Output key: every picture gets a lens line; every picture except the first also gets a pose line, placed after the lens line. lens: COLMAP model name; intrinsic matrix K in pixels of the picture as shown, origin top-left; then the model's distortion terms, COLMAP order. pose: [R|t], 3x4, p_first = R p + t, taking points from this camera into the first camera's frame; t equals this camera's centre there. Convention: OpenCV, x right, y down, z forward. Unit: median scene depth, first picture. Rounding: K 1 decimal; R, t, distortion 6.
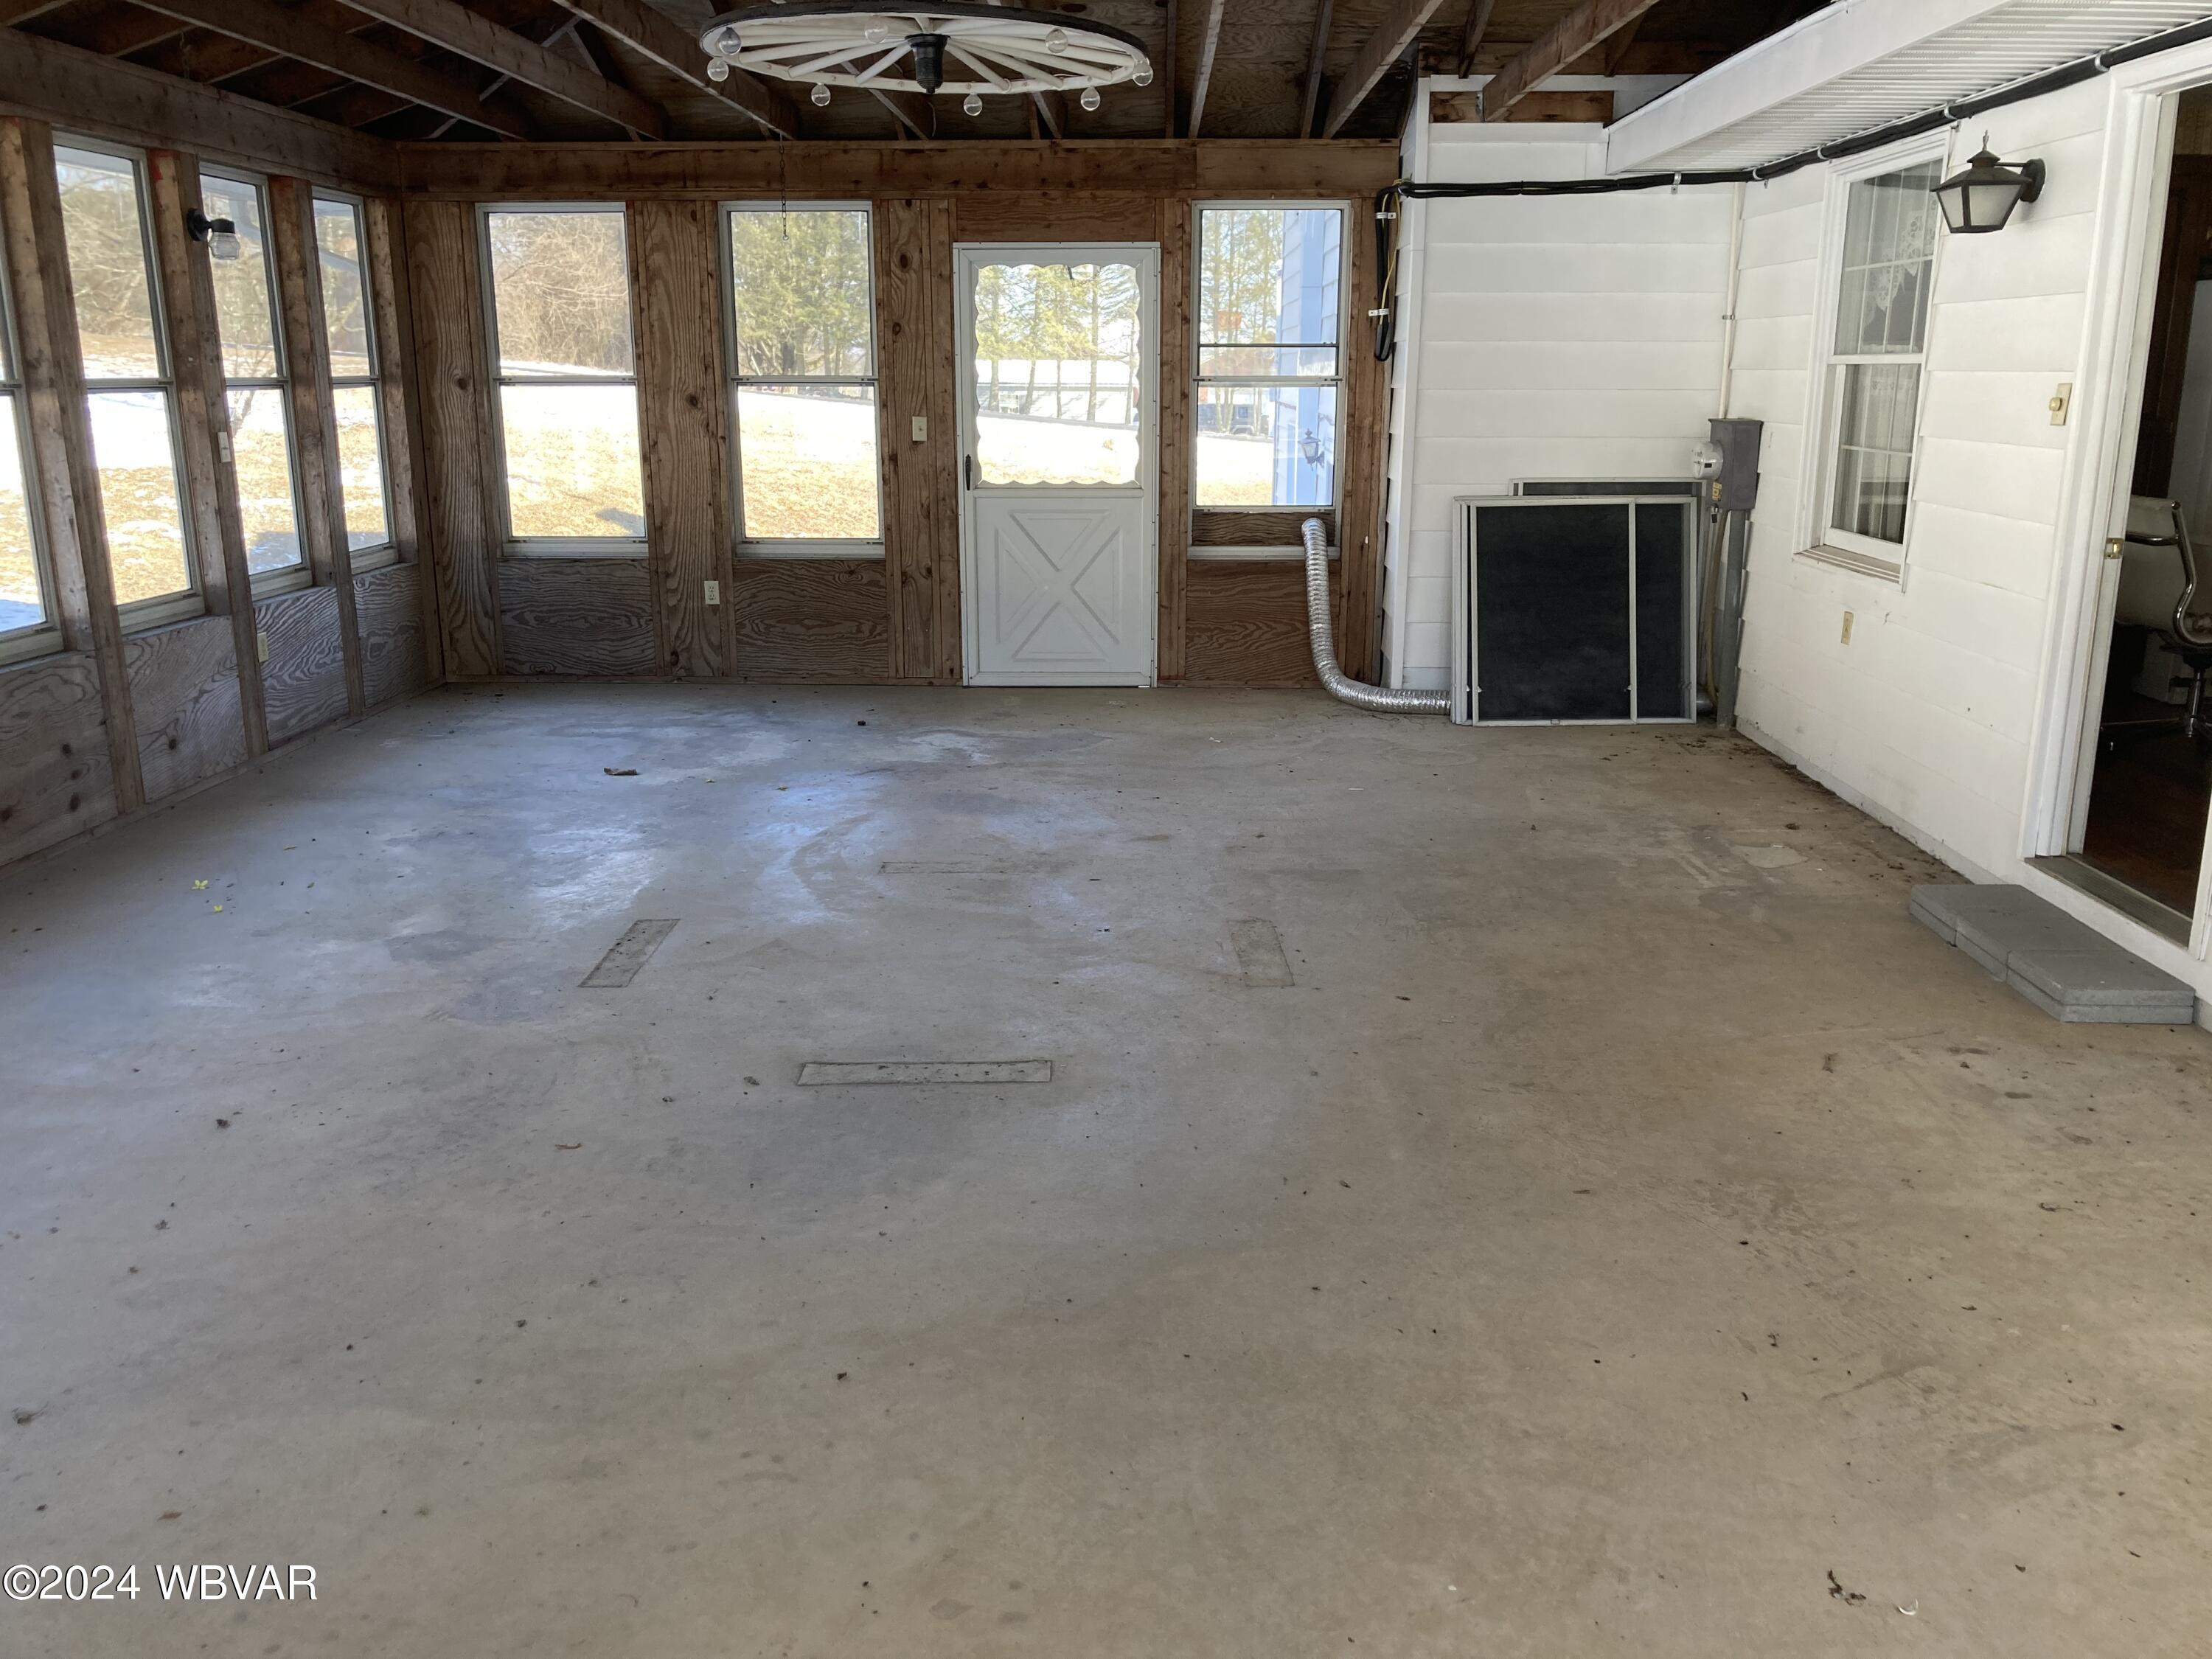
lens RADIAL K [[1830.7, 0, 1112.2], [0, 1830.7, 813.4], [0, 0, 1]] dist [0.027725, -0.010826]
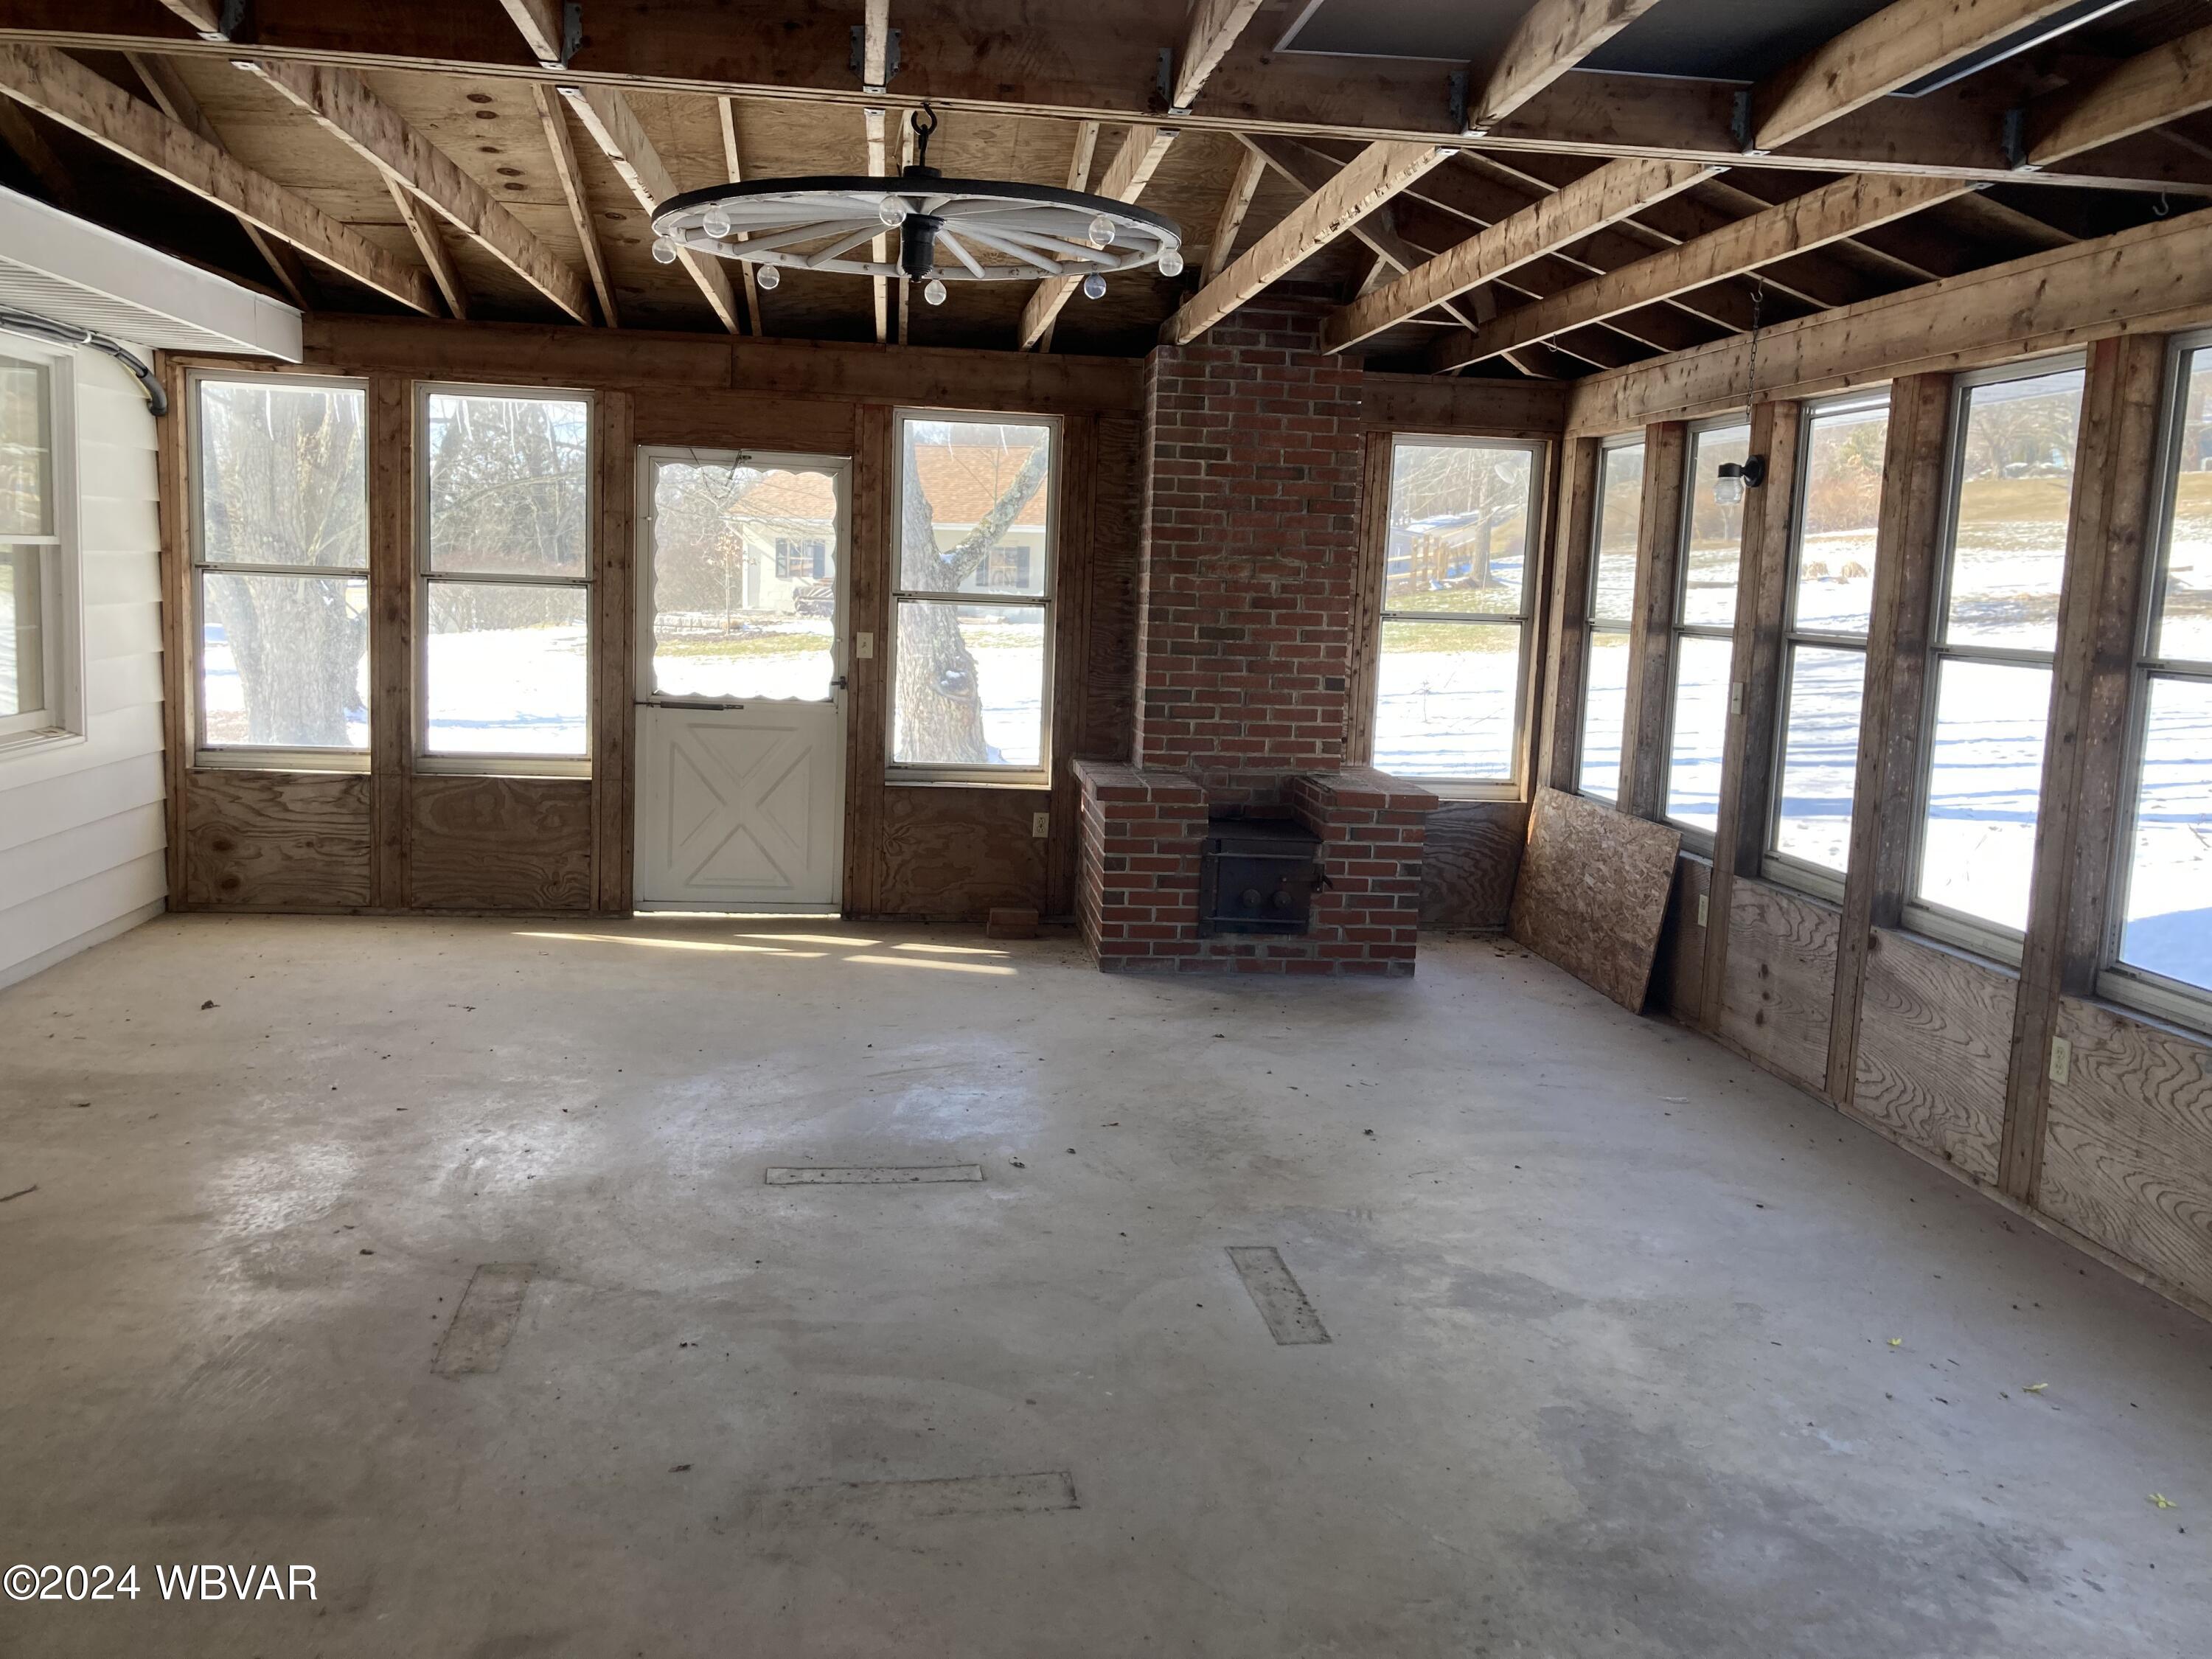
lens RADIAL K [[1830.7, 0, 1097.5], [0, 1830.7, 832.0], [0, 0, 1]] dist [0.027725, -0.010826]
pose [[-0.989449, -0.022612, -0.143106, -0.059877], [-0.074485, 0.926607, 0.368581, -0.429706], [0.124268, 0.375351, -0.918514, 1.721910]]
